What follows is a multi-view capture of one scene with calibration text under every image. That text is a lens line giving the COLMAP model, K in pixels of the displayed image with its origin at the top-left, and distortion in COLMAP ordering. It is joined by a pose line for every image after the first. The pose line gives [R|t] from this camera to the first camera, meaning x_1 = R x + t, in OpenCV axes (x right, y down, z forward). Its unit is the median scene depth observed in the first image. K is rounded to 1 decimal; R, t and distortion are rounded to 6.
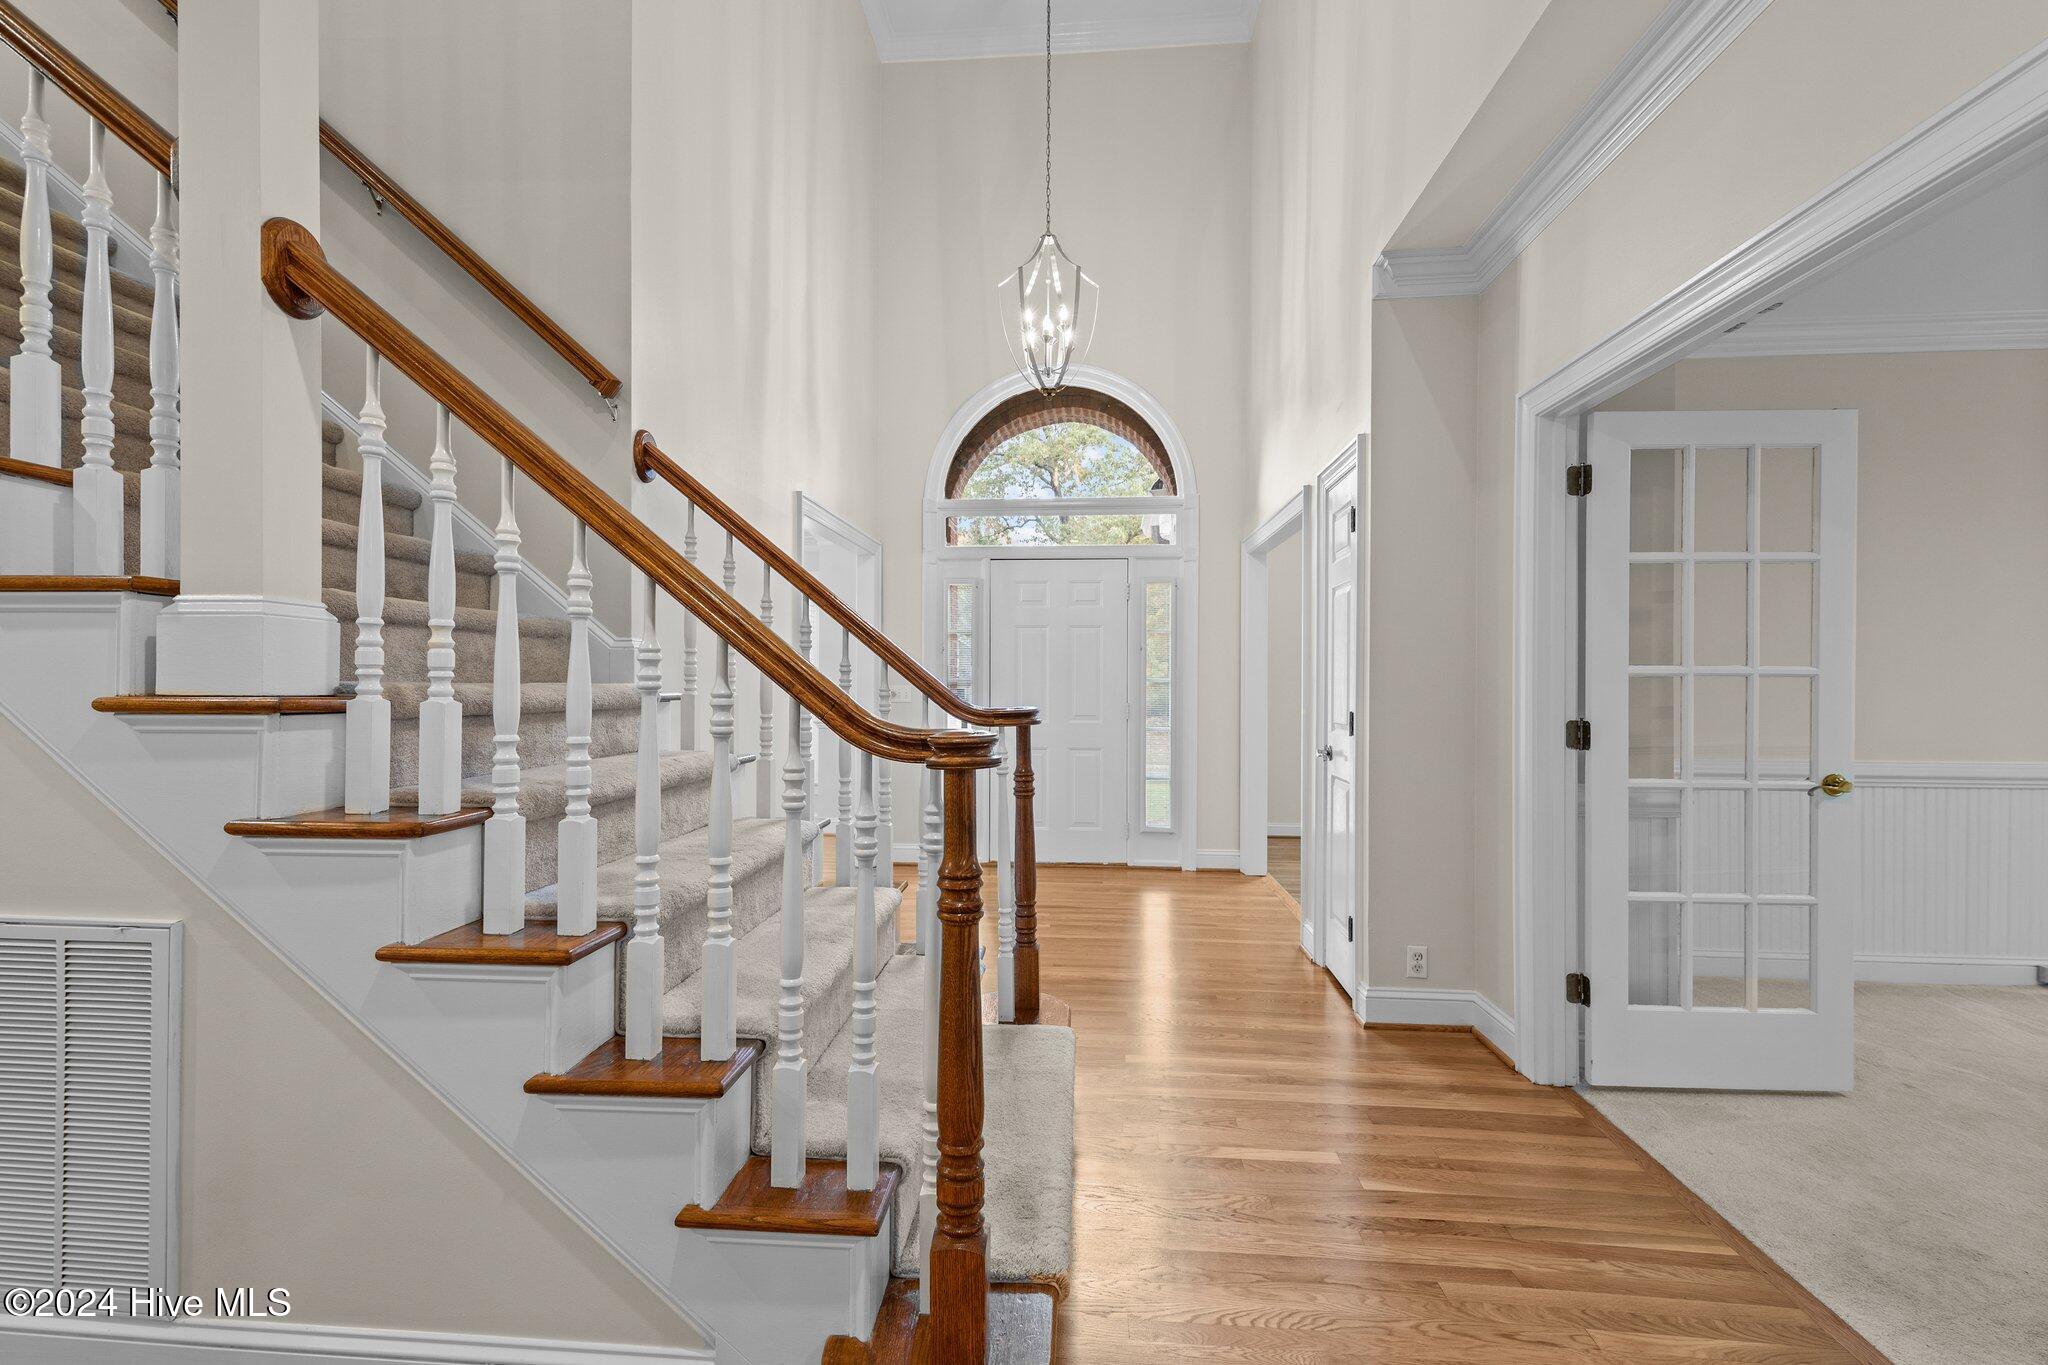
lens RADIAL K [[946.2, 0, 1018.3], [0, 946.2, 680.0], [0, 0, 1]] dist [0.000317, 0.000064]
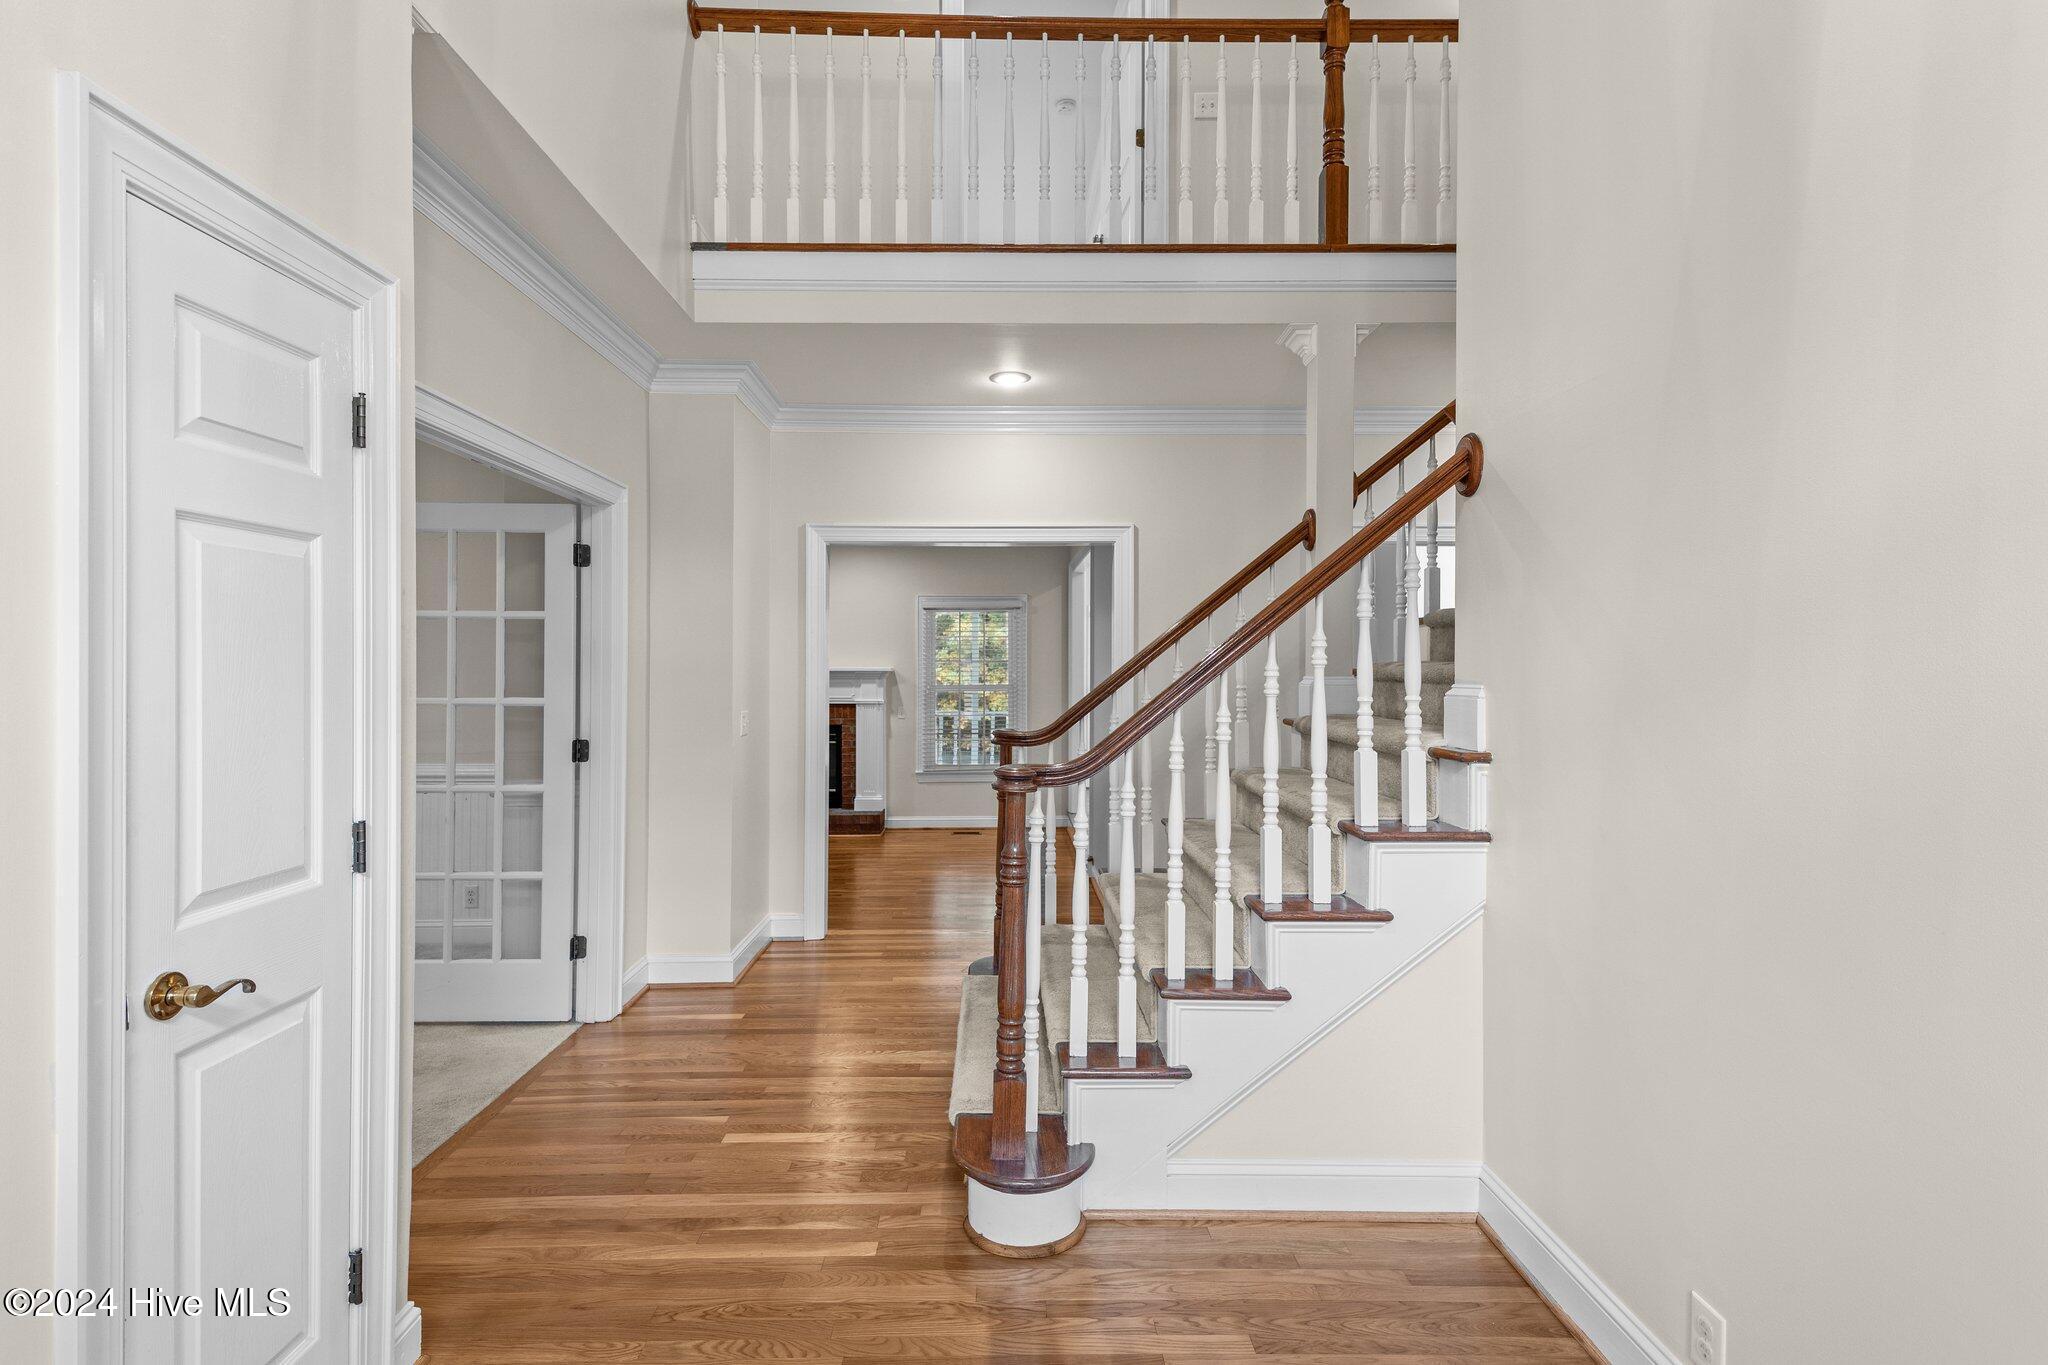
lens RADIAL K [[1015.5, 0, 1022.4], [0, 1015.5, 686.7], [0, 0, 1]] dist [0.000001, -0.000015]
pose [[-0.993761, 0.002658, -0.111498, 0.137645], [0.002666, 0.999996, 0.000075, -0.031921], [0.111498, -0.000223, -0.993765, 2.519339]]
